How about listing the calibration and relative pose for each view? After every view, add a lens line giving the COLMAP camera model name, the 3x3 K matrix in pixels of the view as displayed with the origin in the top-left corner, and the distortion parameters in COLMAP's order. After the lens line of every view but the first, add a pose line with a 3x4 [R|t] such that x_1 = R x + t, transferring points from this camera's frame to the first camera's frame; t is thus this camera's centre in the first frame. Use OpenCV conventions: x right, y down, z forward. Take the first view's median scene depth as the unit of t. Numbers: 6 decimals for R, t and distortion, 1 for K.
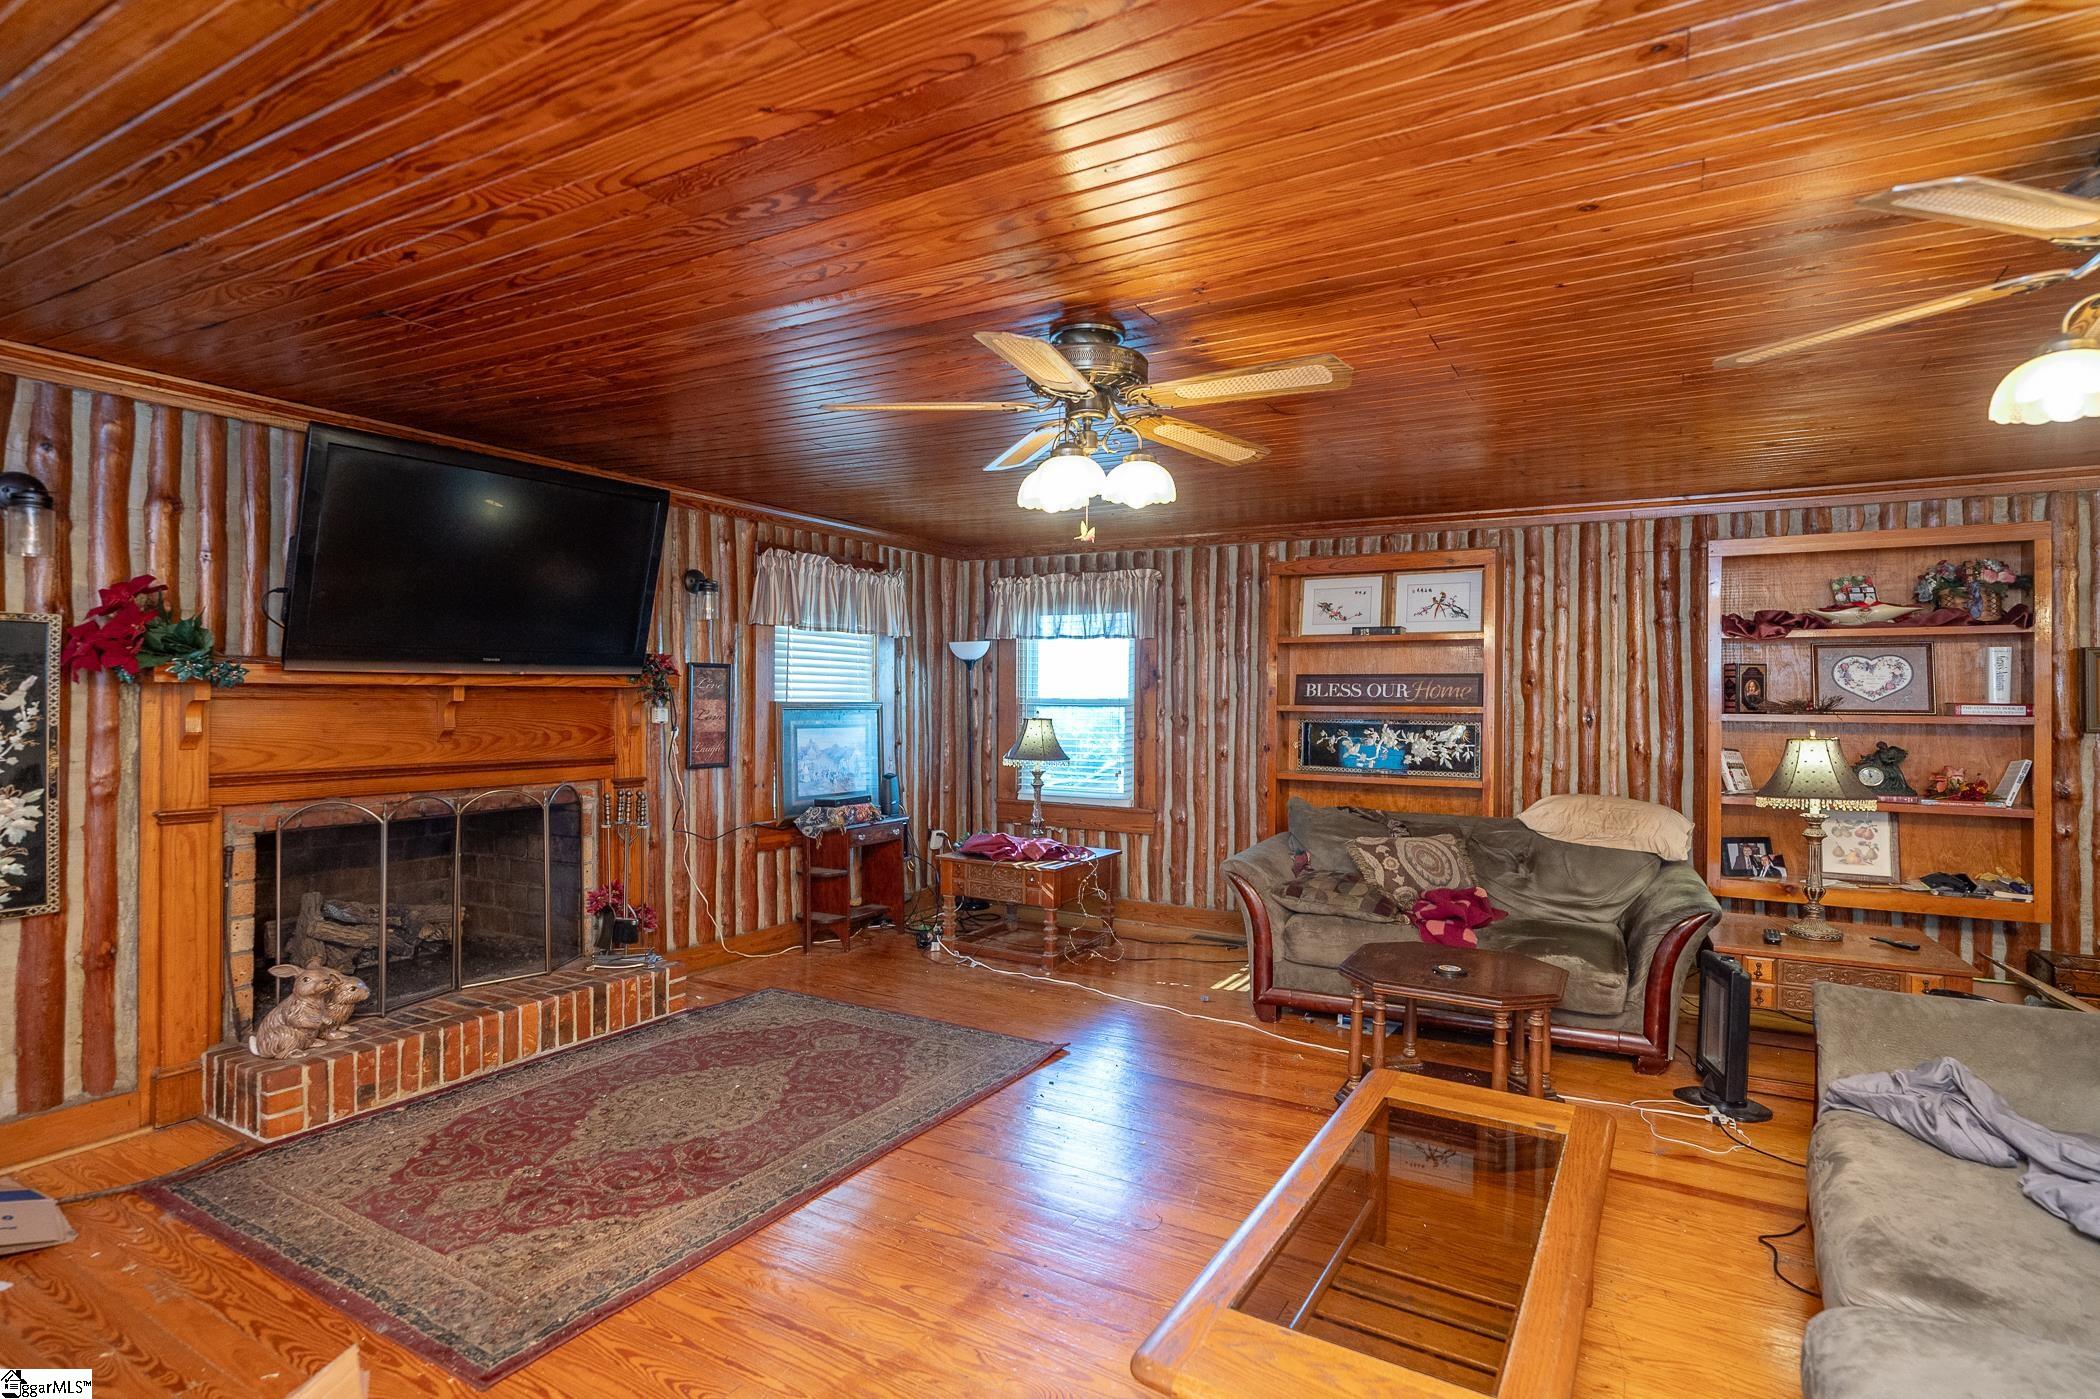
lens RADIAL K [[993.6, 0, 1049.8], [0, 993.6, 686.5], [0, 0, 1]] dist [-0.002901, -0.000028]
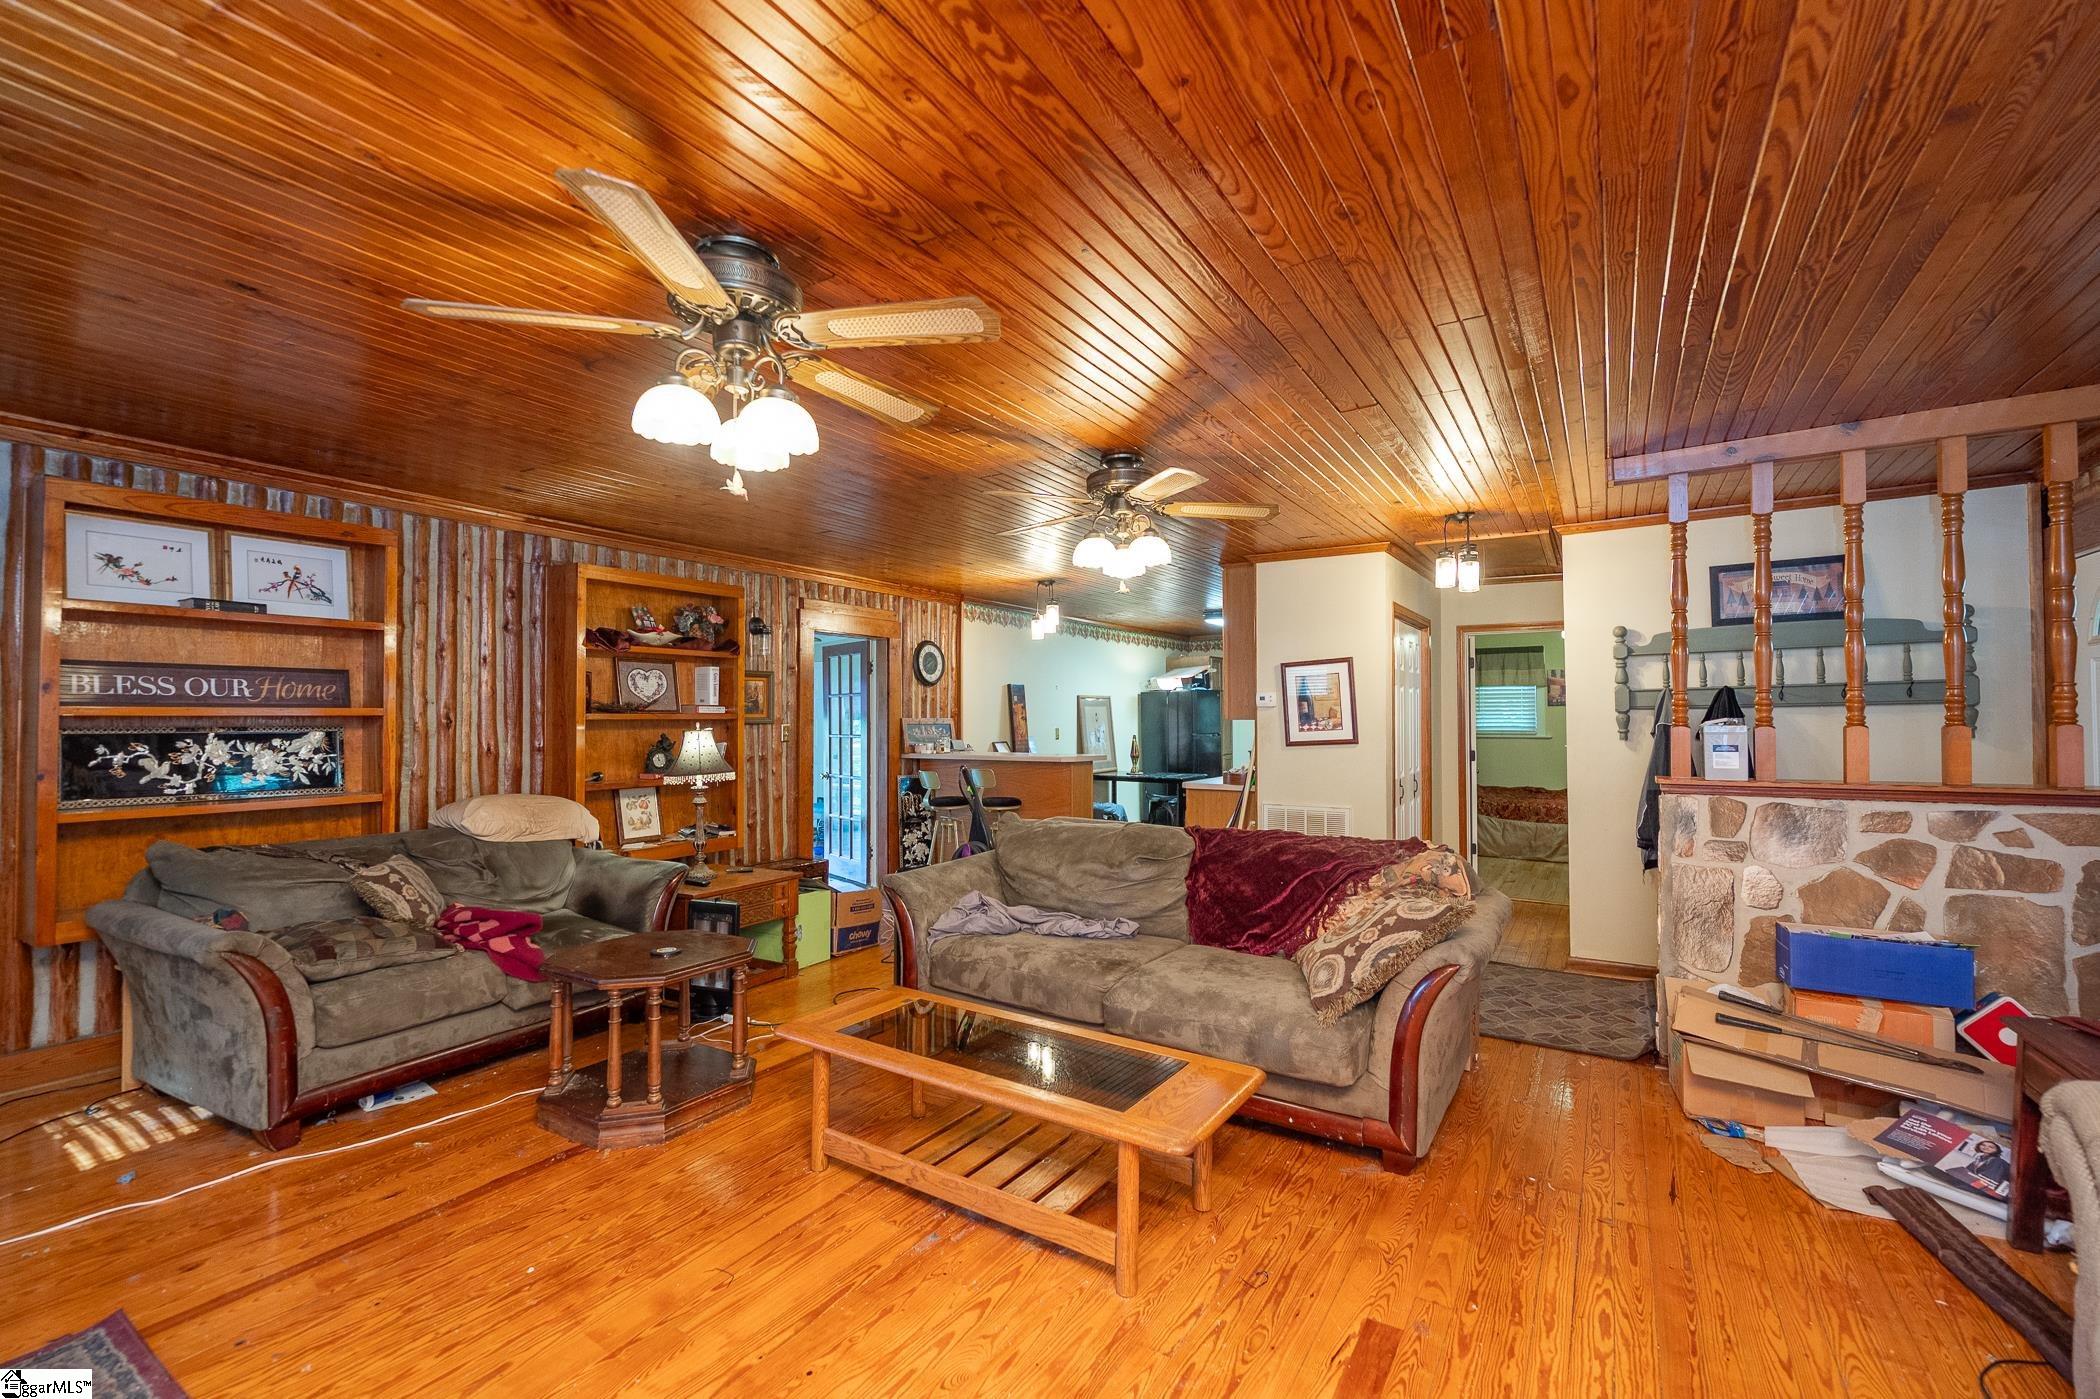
lens RADIAL K [[1058.6, 0, 1033.3], [0, 1058.6, 697.6], [0, 0, 1]] dist [-0.005365, -0.001454]
pose [[-0.002352, 0.016531, 0.999861, -0.495161], [-0.003651, 0.999857, -0.016539, 0.024753], [-0.999991, -0.003689, -0.002292, 0.430707]]
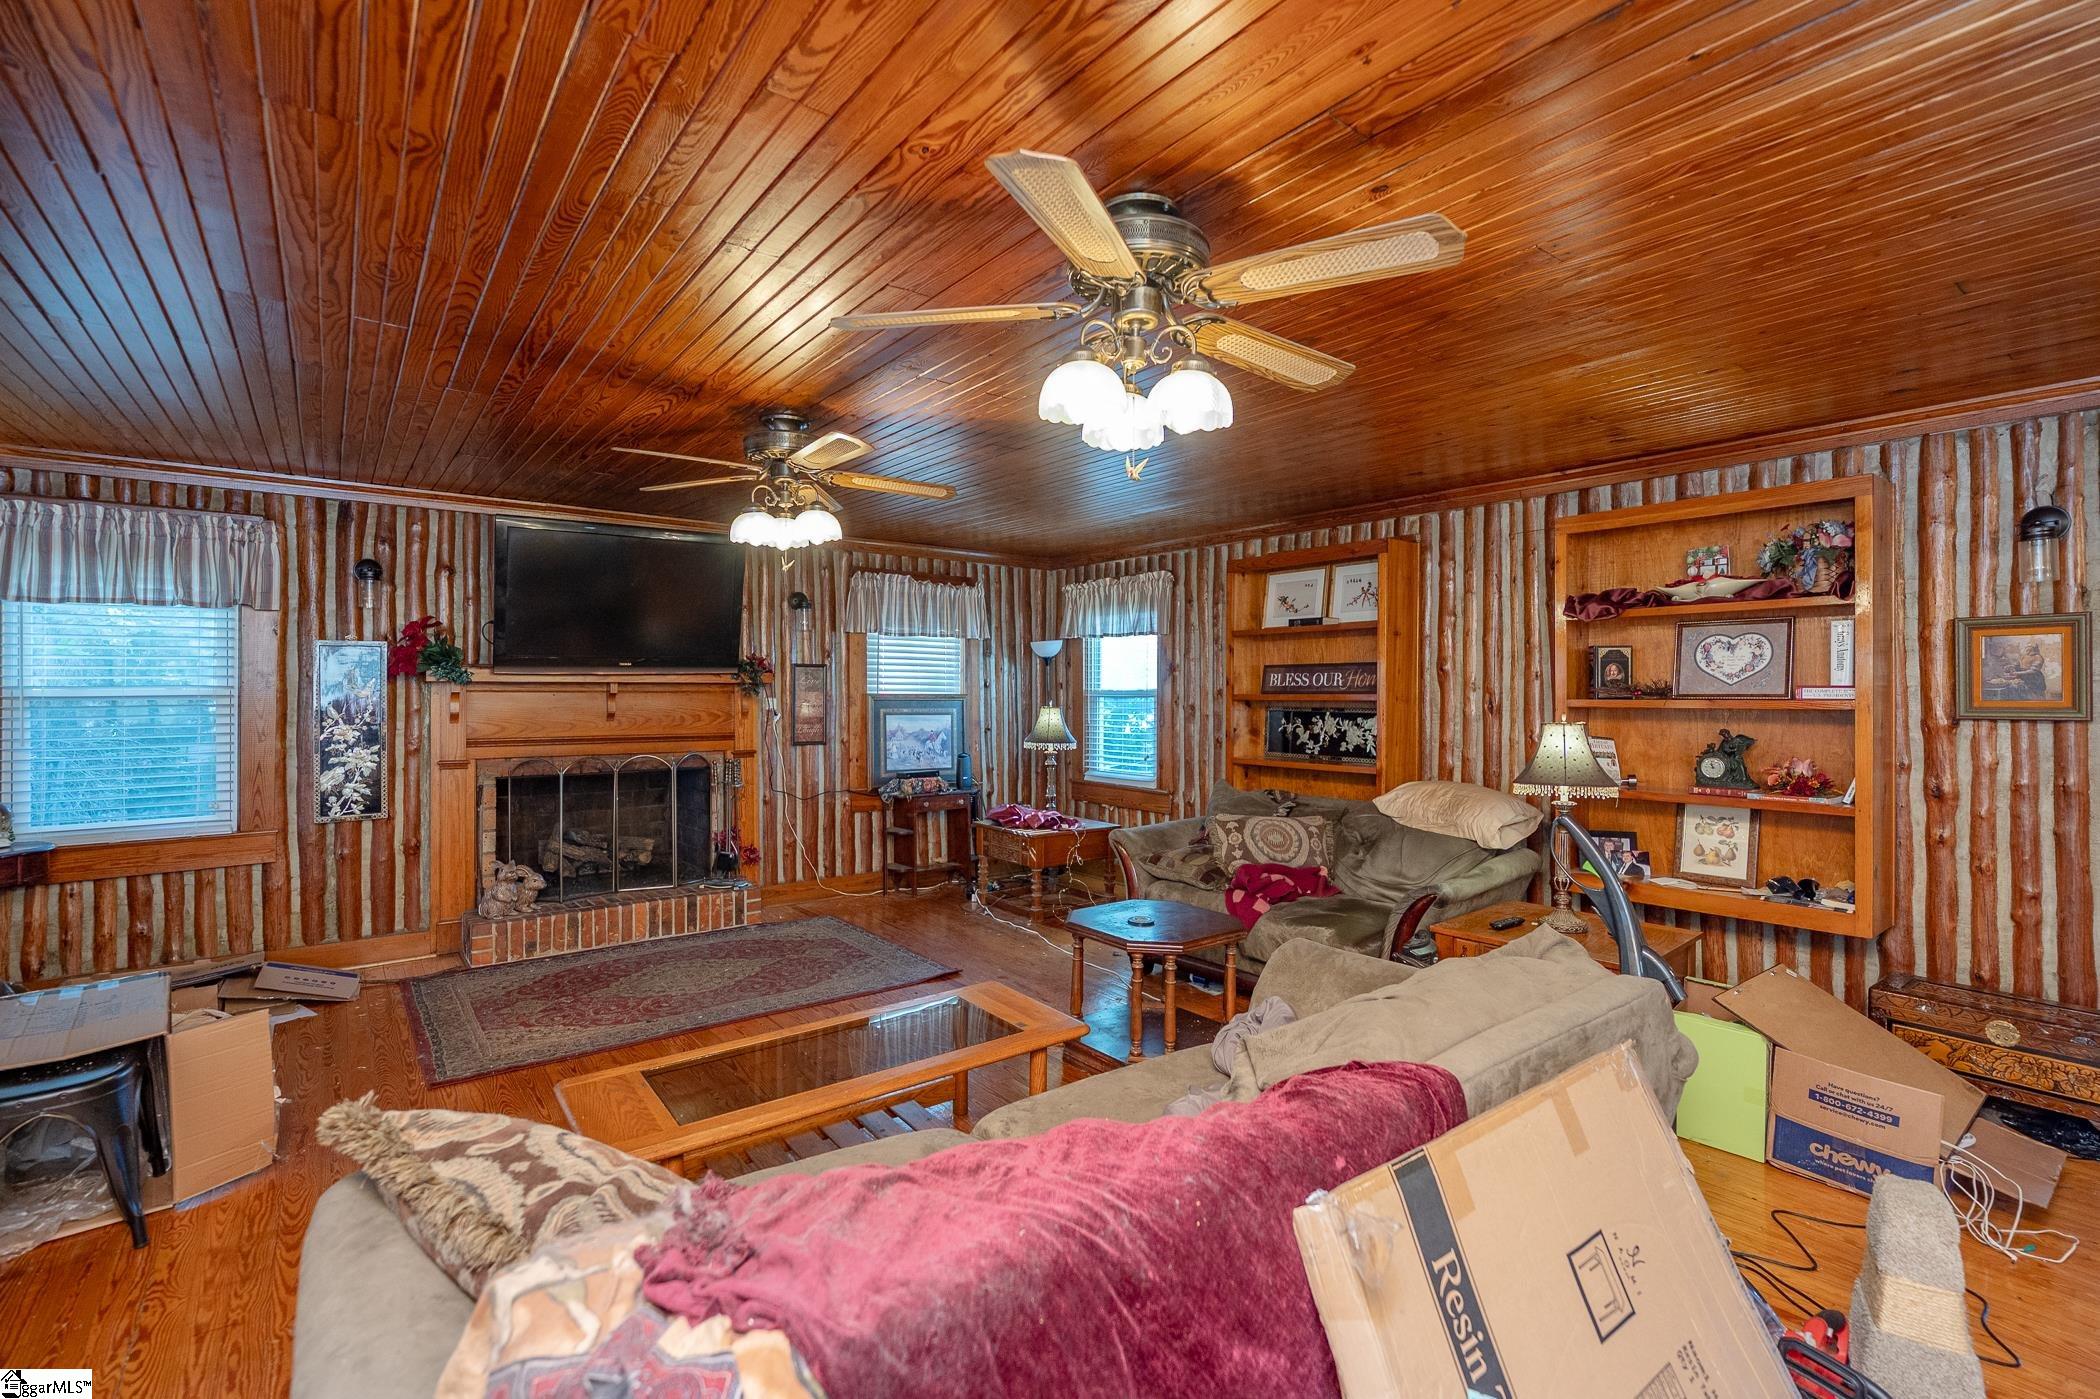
lens RADIAL K [[993.6, 0, 1046.8], [0, 993.6, 683.6], [0, 0, 1]] dist [-0.002901, -0.000028]
pose [[0.913185, -0.008733, -0.407452, 0.543141], [0.008508, 0.999961, -0.002363, 0.009239], [0.407456, -0.001308, 0.913224, -0.065430]]
